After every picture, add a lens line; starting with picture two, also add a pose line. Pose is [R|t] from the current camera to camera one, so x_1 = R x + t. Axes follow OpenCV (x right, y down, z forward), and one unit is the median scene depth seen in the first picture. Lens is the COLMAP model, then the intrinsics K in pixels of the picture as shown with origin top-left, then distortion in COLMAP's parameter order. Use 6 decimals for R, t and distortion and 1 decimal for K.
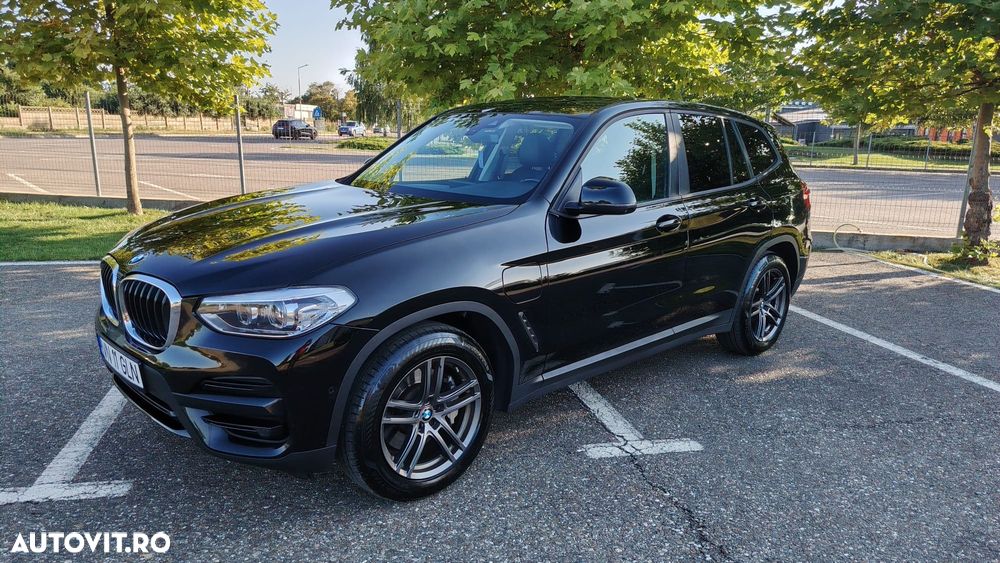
lens RADIAL K [[701.5, 0, 491.5], [0, 701.5, 283.0], [0, 0, 1]] dist [0.034512, -0.037547]
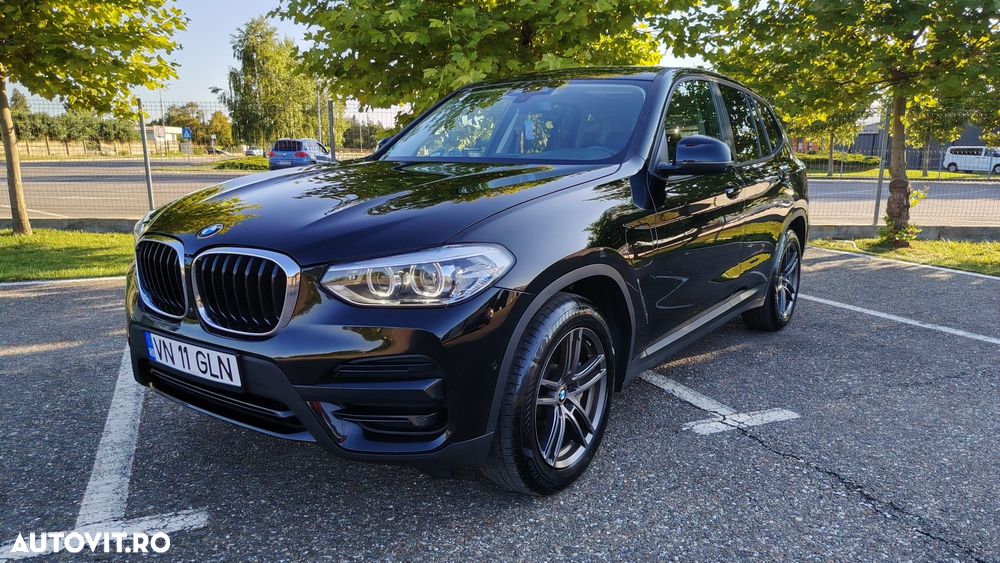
lens RADIAL K [[701.5, 0, 504.6], [0, 701.5, 298.9], [0, 0, 1]] dist [0.034512, -0.037547]
pose [[0.981356, -0.056132, 0.183819, -0.281206], [0.057826, 0.998319, -0.003860, 0.057807], [-0.183294, 0.014417, 0.982952, 0.126250]]
